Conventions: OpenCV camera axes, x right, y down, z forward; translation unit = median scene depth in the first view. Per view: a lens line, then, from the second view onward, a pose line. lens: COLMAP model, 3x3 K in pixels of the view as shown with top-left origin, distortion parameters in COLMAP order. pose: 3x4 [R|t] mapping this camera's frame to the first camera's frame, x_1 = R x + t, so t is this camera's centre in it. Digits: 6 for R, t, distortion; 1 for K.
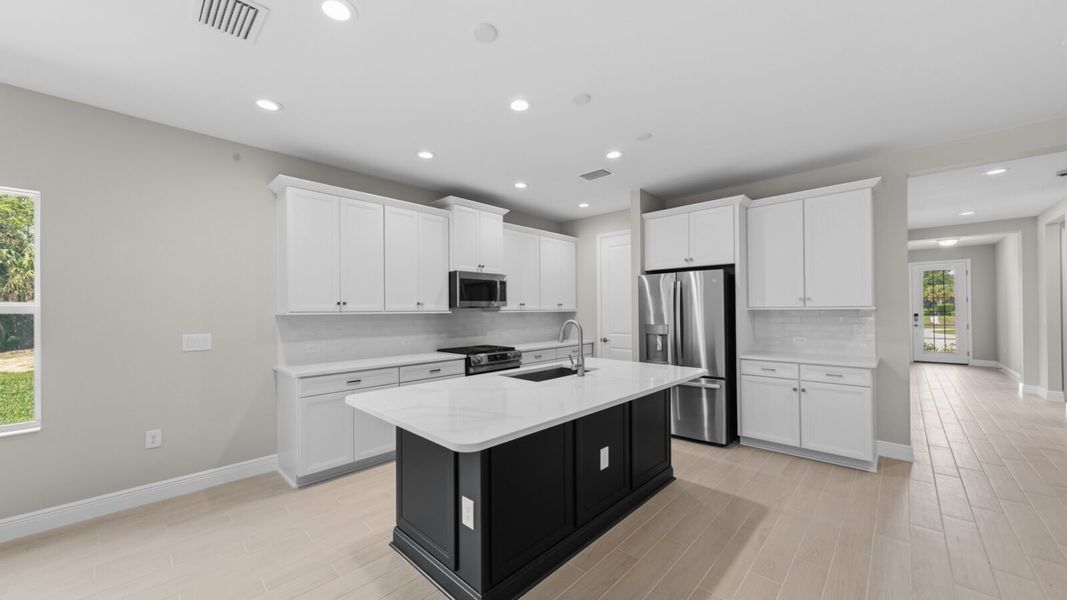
lens RADIAL K [[383.5, 0, 528.1], [0, 383.5, 307.9], [0, 0, 1]] dist [0.002863, 0.000010]
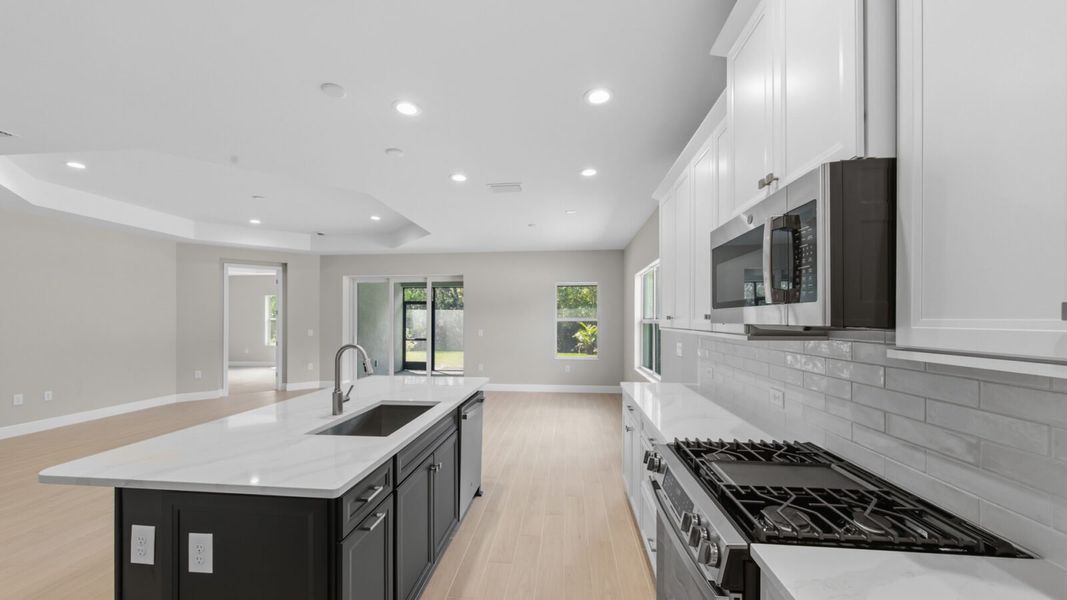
lens RADIAL K [[387.1, 0, 529.9], [0, 387.1, 316.6], [0, 0, 1]] dist [0.000415, -0.000086]
pose [[-0.784106, 0.003983, -0.620614, 0.221281], [0.009360, 0.999942, -0.005409, -0.010857], [0.620557, -0.010050, -0.784097, 1.287857]]
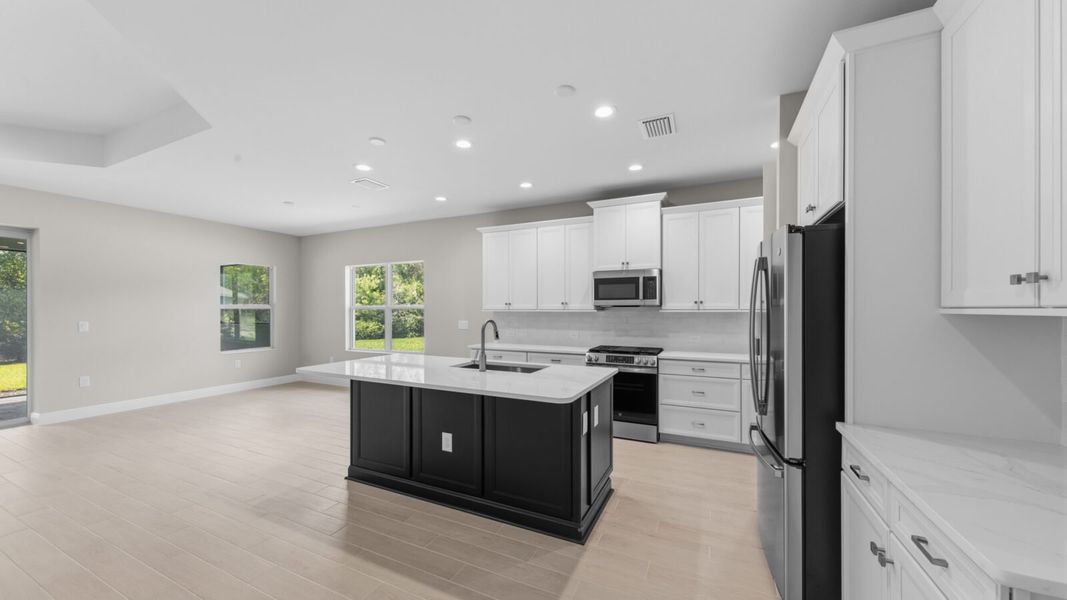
lens RADIAL K [[384.9, 0, 527.4], [0, 384.9, 310.6], [0, 0, 1]] dist [0.003531, 0.000111]
pose [[0.312512, 0.011580, -0.949843, 0.826558], [0.002970, 0.999909, 0.013168, -0.004528], [0.949909, -0.006936, 0.312449, 0.539595]]
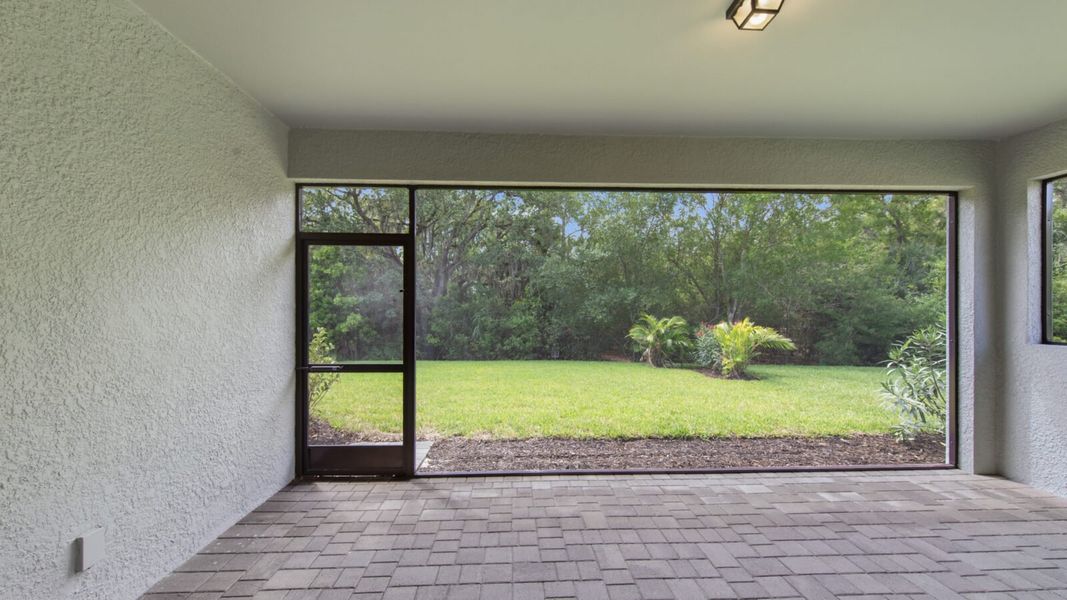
lens RADIAL K [[383.5, 0, 528.1], [0, 383.5, 307.9], [0, 0, 1]] dist [0.002863, 0.000010]
pose [[-0.692294, 0.003543, -0.721607, -0.607207], [0.007536, 0.999969, -0.002321, 0.011473], [0.721577, -0.007045, -0.692299, -0.713315]]
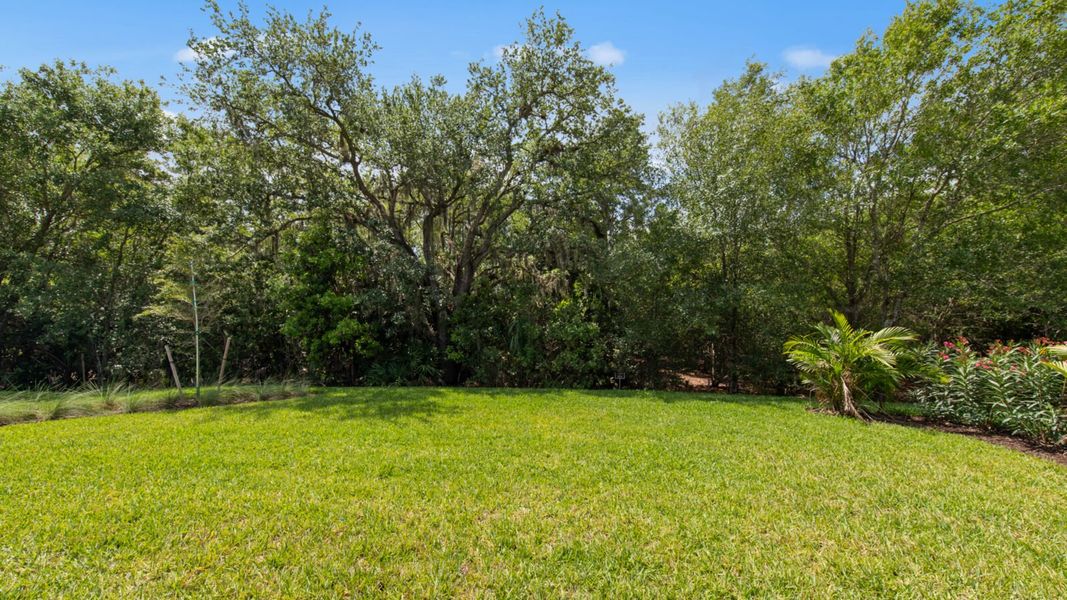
lens RADIAL K [[383.5, 0, 528.1], [0, 383.5, 307.9], [0, 0, 1]] dist [0.002863, 0.000010]
pose [[-0.727271, -0.005643, -0.686328, -1.235186], [0.005374, 0.999889, -0.013916, 0.017015], [0.686330, -0.013809, -0.727159, -1.721252]]
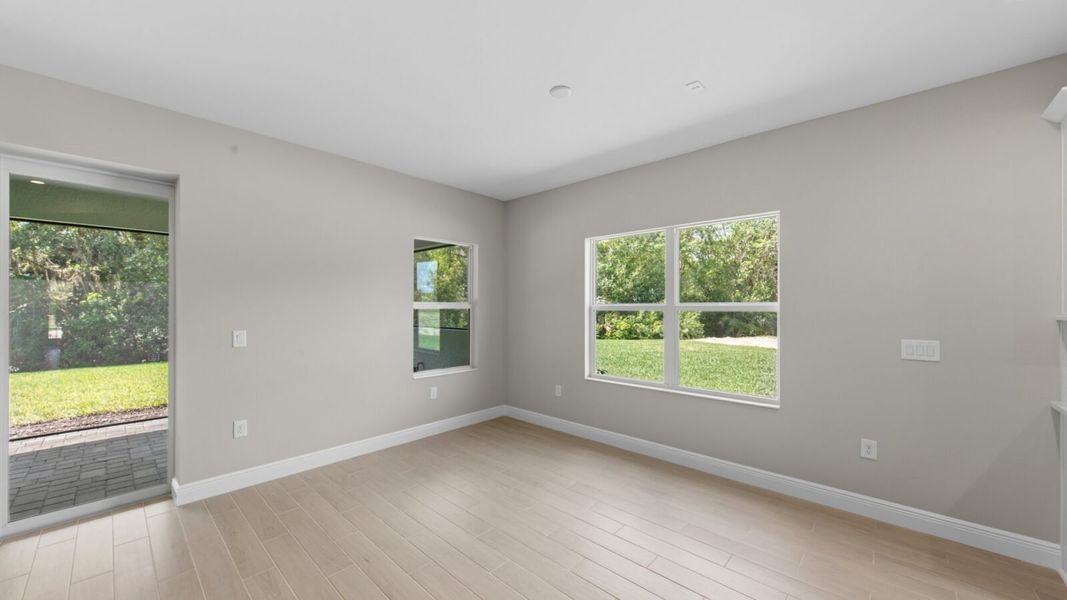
lens RADIAL K [[391.3, 0, 526.5], [0, 391.3, 305.1], [0, 0, 1]] dist [0.000669, -0.000053]
pose [[0.013879, 0.005292, -0.999890, -0.034051], [0.002883, 0.999982, 0.005333, -0.009311], [0.999900, -0.002956, 0.013864, 0.119587]]
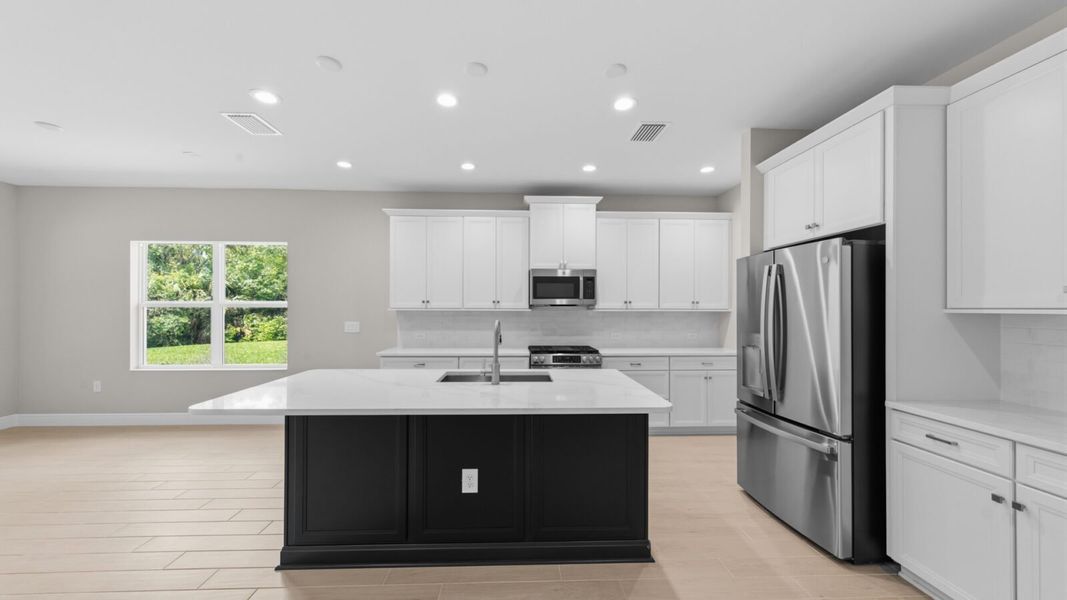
lens RADIAL K [[383.5, 0, 528.1], [0, 383.5, 307.9], [0, 0, 1]] dist [0.002863, 0.000010]
pose [[0.723228, 0.009195, -0.690548, 0.547150], [-0.005506, 0.999956, 0.007548, -0.002628], [0.690587, -0.001657, 0.723247, 0.288028]]
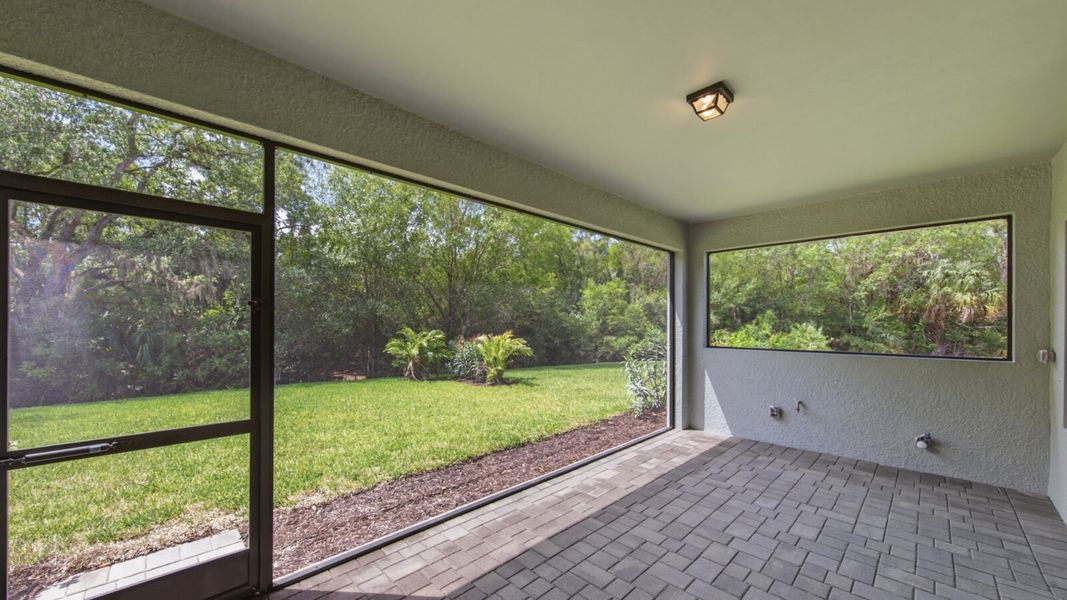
lens RADIAL K [[386.7, 0, 517.3], [0, 386.7, 320.2], [0, 0, 1]] dist [0.005850, 0.000082]
pose [[-0.050677, 0.004535, -0.998705, -0.508351], [-0.001679, 0.999988, 0.004626, -0.009843], [0.998714, 0.001912, -0.050669, -1.095110]]
